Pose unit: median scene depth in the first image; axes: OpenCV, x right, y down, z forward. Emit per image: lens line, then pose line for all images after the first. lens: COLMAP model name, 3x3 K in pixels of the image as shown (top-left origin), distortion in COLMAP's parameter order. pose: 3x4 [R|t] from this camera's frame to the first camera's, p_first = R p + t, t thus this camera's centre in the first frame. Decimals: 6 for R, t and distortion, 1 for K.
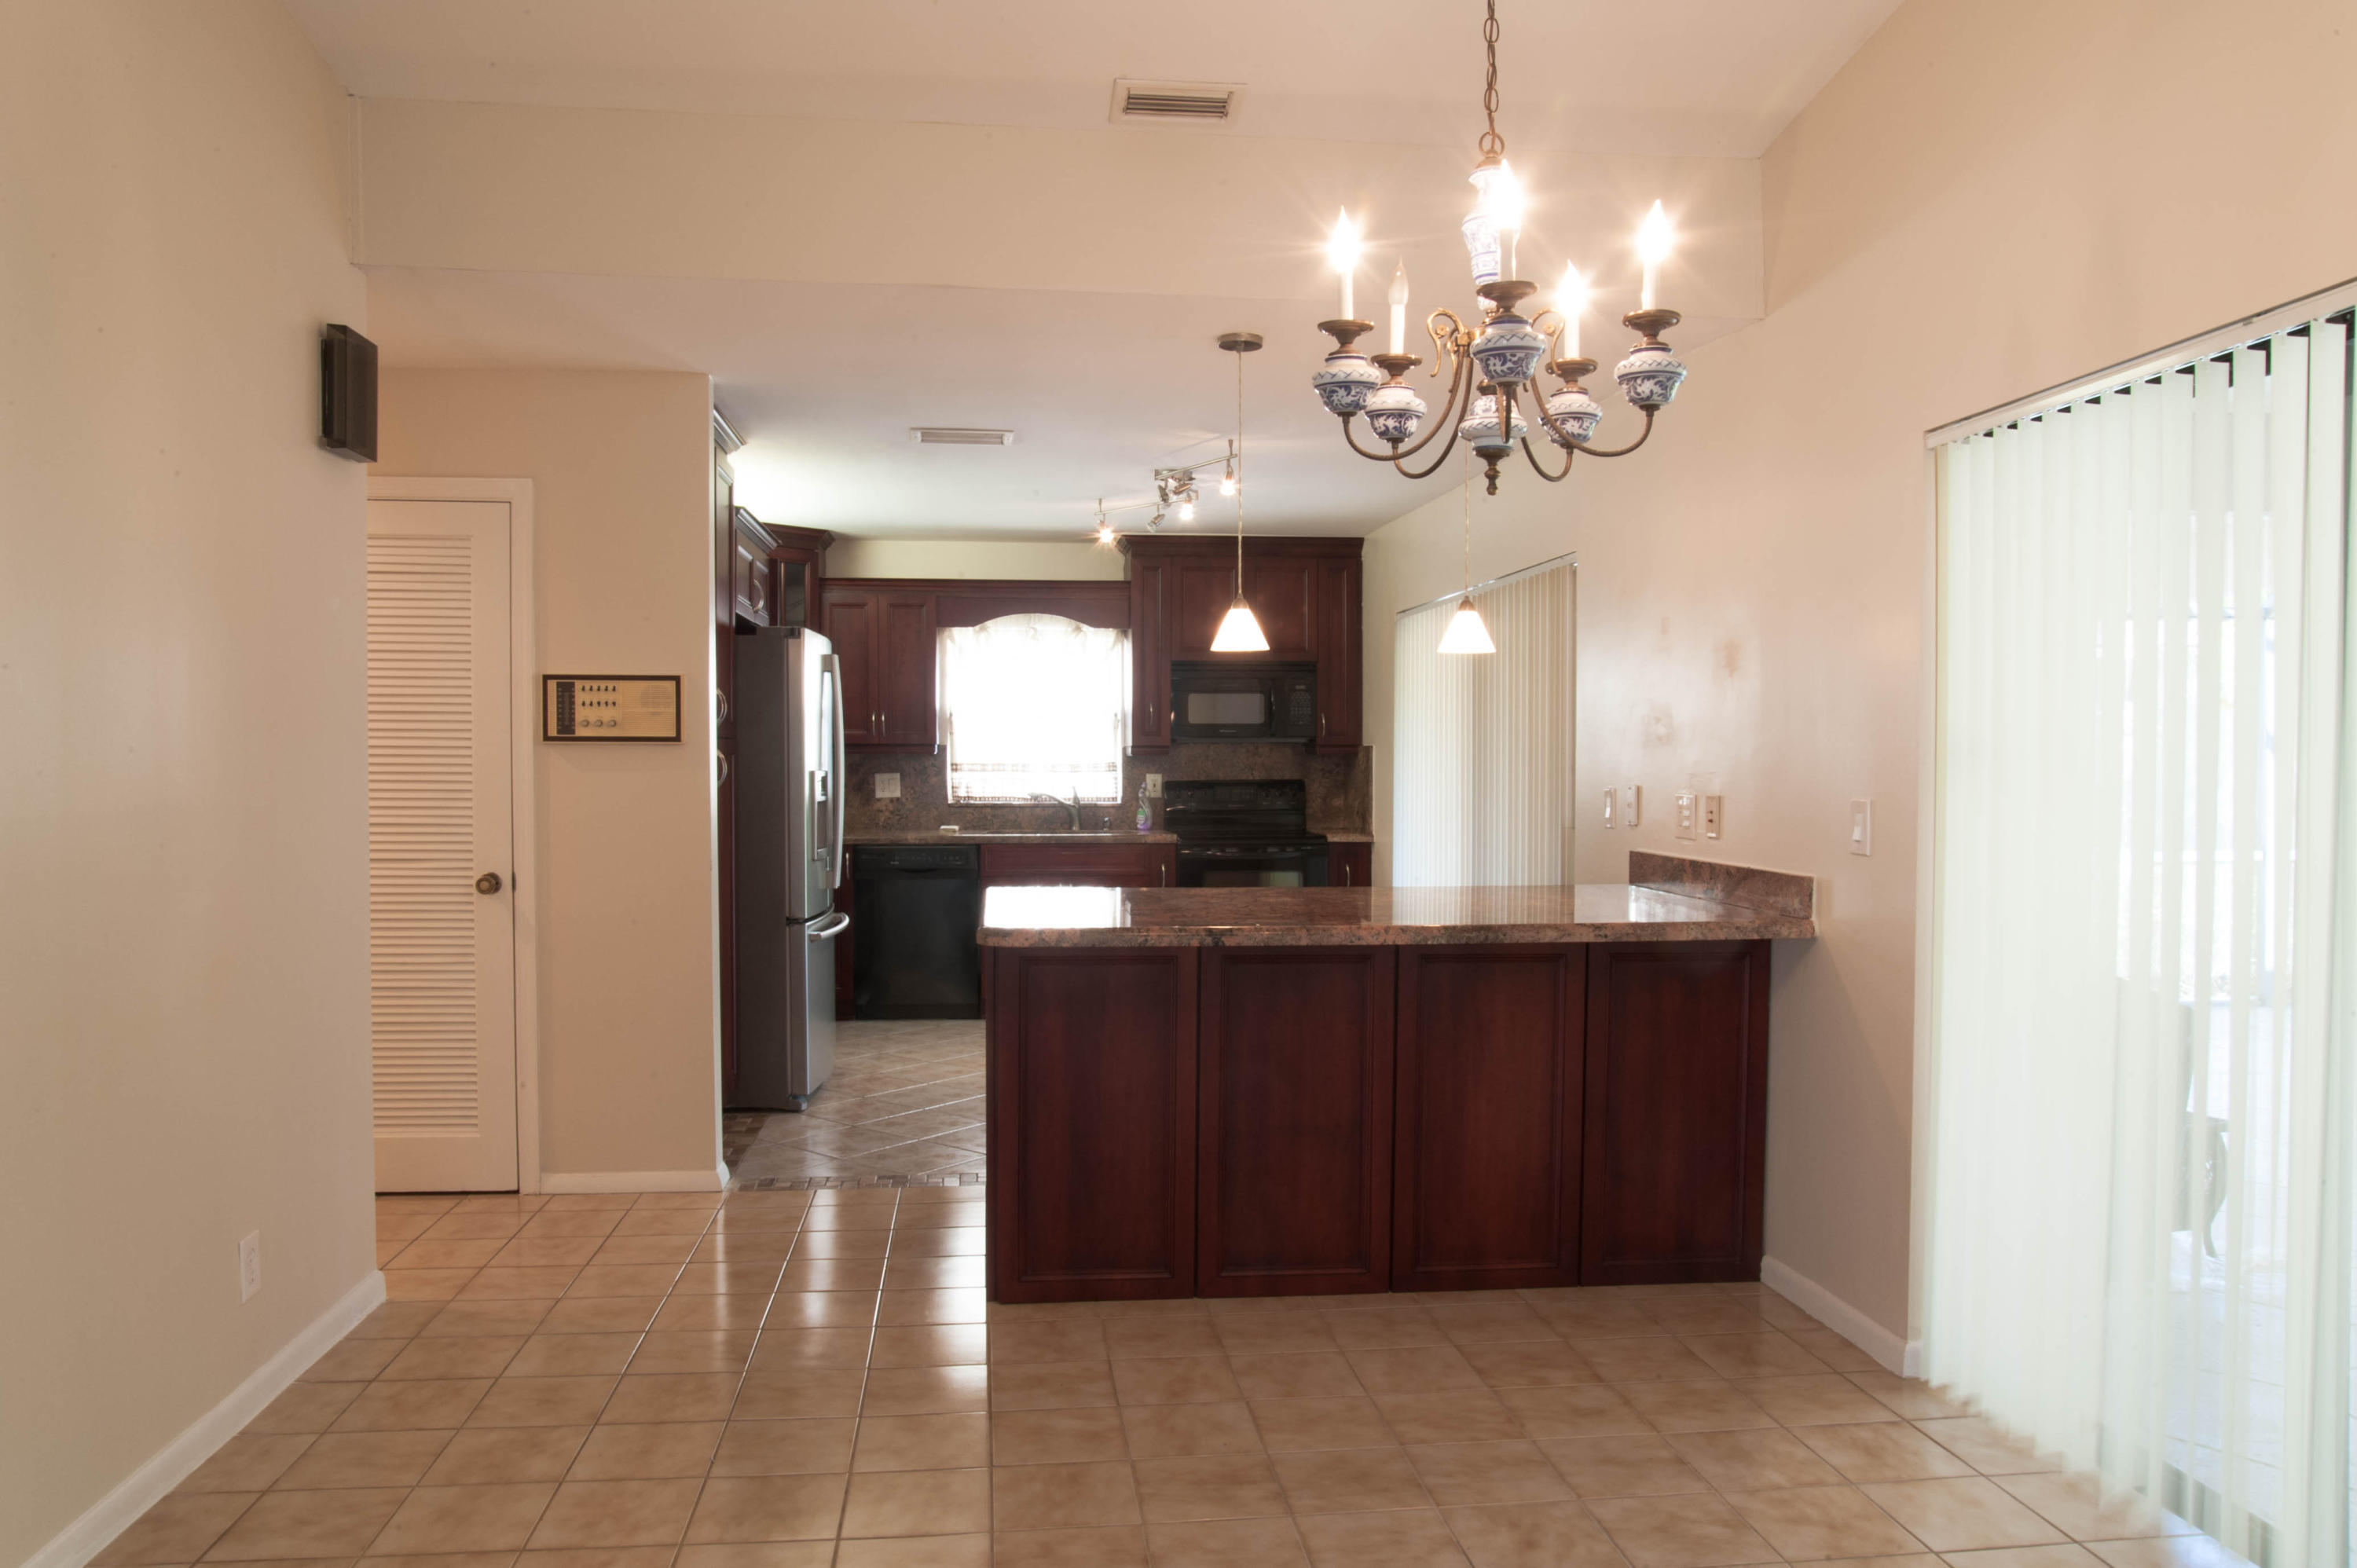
lens RADIAL K [[1646.1, 0, 1173.3], [0, 1646.1, 803.0], [0, 0, 1]] dist [-0.056387, 0.002458]
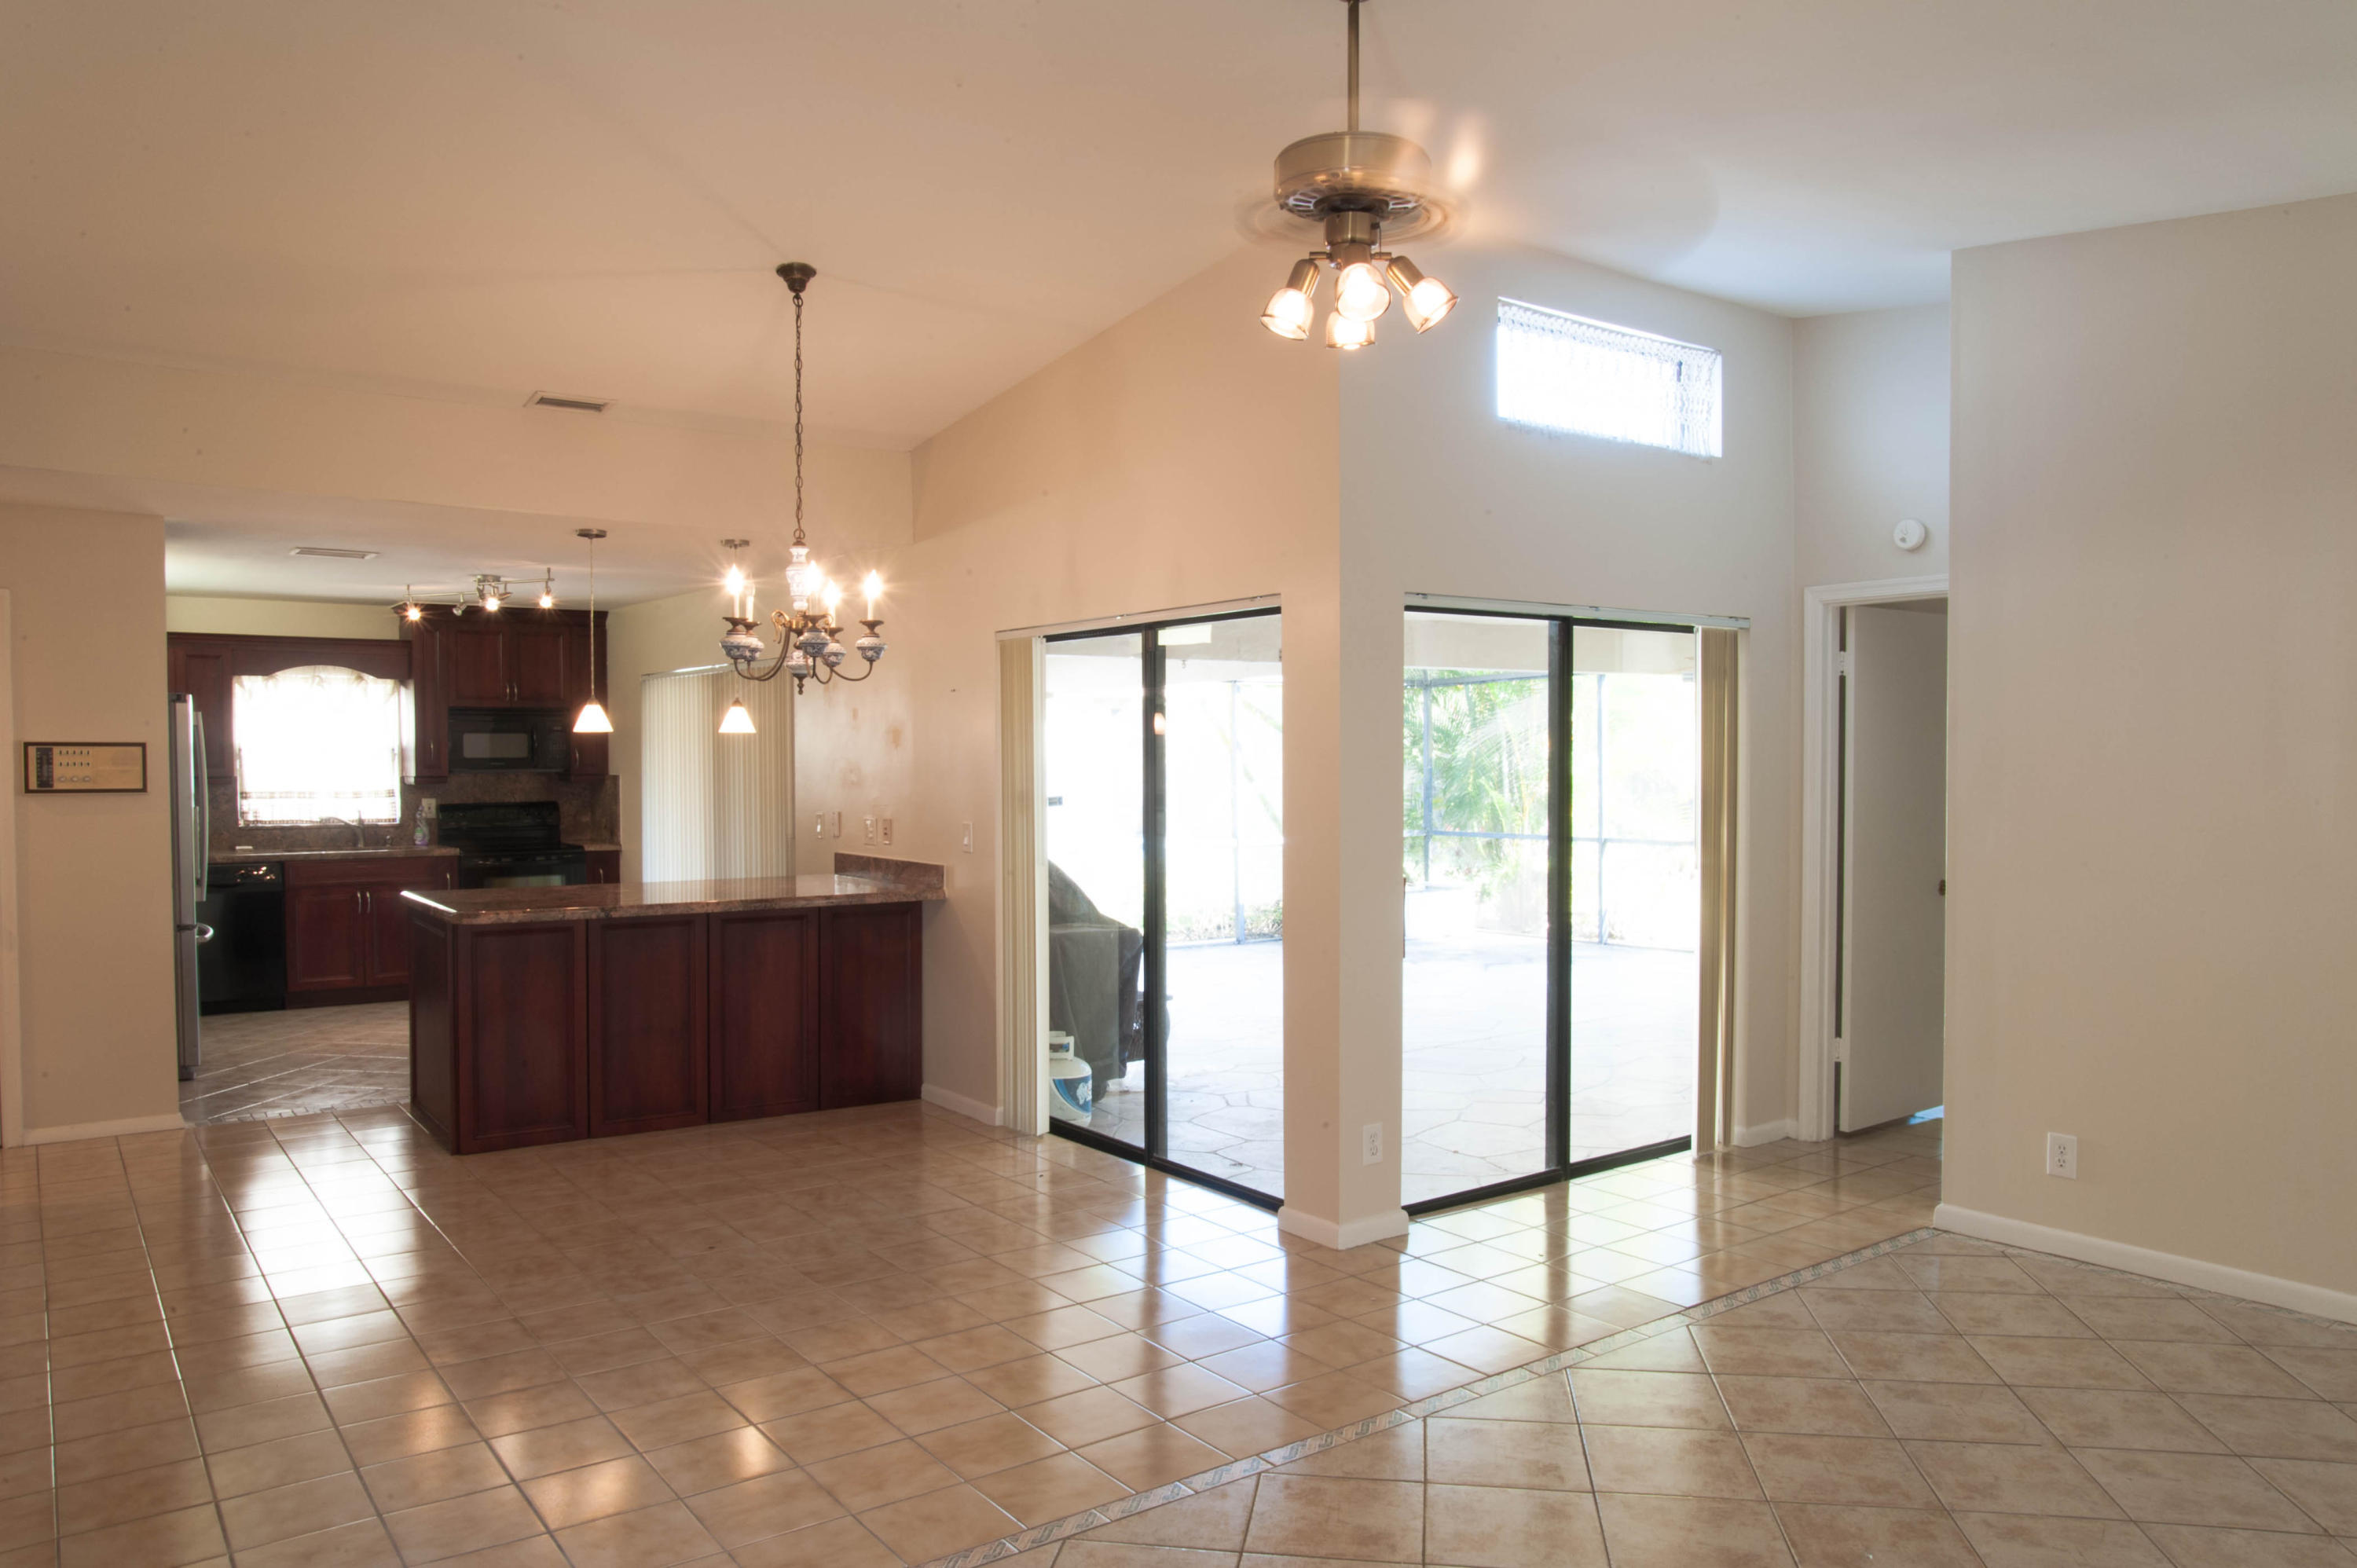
lens RADIAL K [[1652.9, 0, 1164.9], [0, 1652.9, 812.2], [0, 0, 1]] dist [-0.064076, 0.049255]
pose [[0.875683, -0.019123, 0.482507, -0.214110], [0.015480, 0.999814, 0.011532, -0.023750], [-0.482638, -0.002629, 0.875816, -0.560870]]
